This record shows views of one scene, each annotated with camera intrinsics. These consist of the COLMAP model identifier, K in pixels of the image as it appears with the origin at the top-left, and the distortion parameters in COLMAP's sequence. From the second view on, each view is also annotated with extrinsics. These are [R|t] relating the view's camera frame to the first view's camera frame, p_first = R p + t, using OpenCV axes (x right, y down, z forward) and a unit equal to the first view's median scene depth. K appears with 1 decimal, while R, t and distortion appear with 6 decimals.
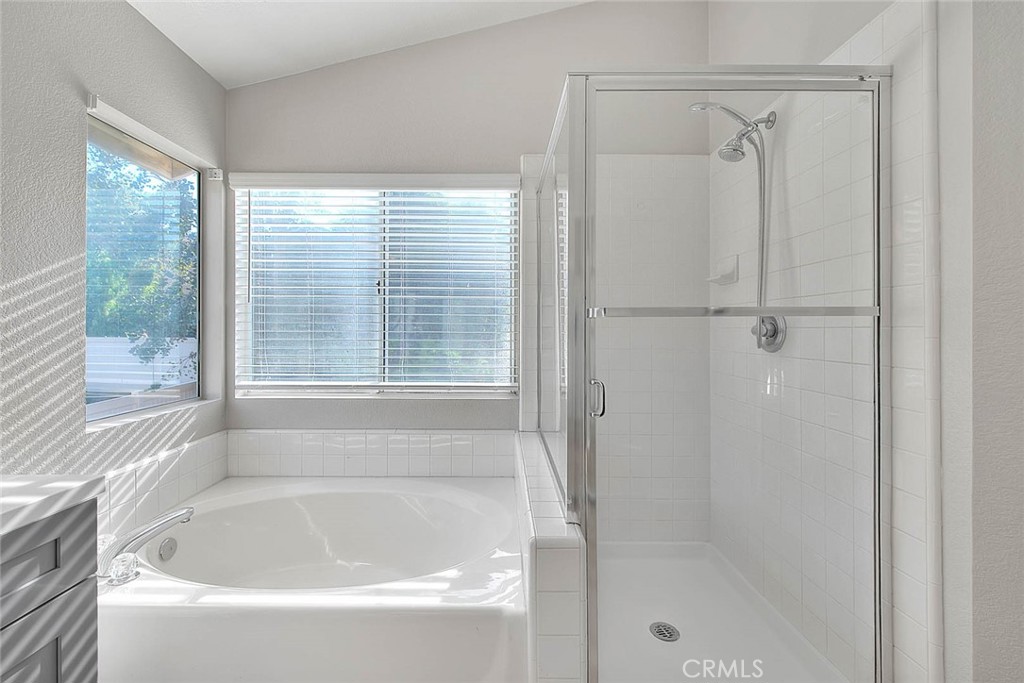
lens RADIAL K [[421.4, 0, 508.7], [0, 421.4, 338.4], [0, 0, 1]] dist [-0.004317, -0.001095]
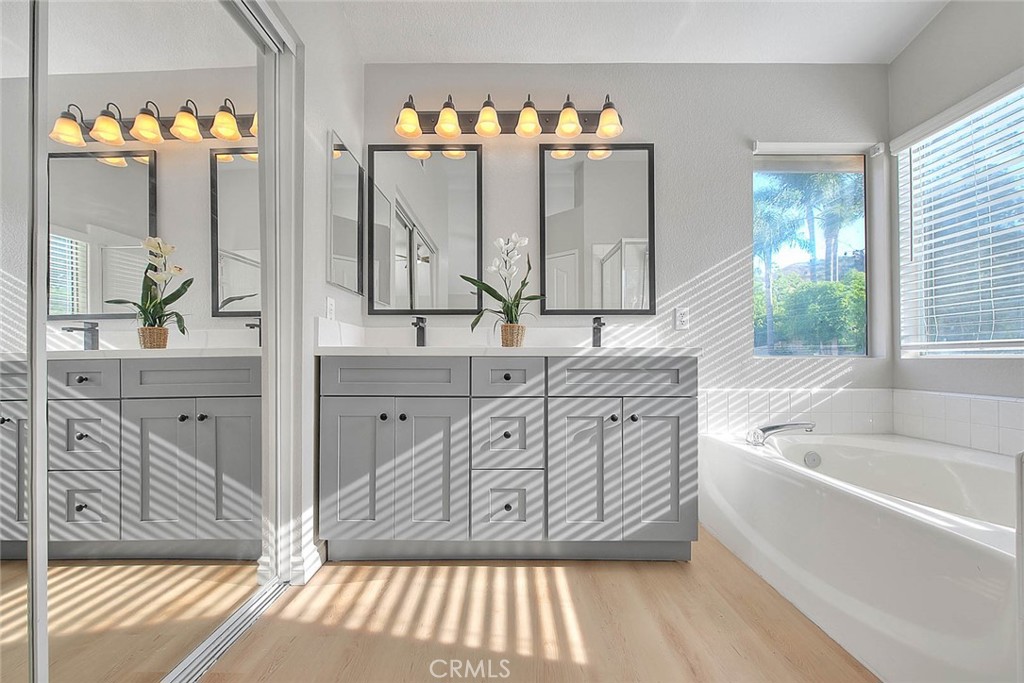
lens RADIAL K [[421.4, 0, 508.6], [0, 421.4, 348.1], [0, 0, 1]] dist [-0.004317, -0.001095]
pose [[0.015800, -0.015687, -0.999752, 0.402424], [-0.003627, 0.999869, -0.015746, 0.159415], [0.999869, 0.003875, 0.015741, 0.042791]]
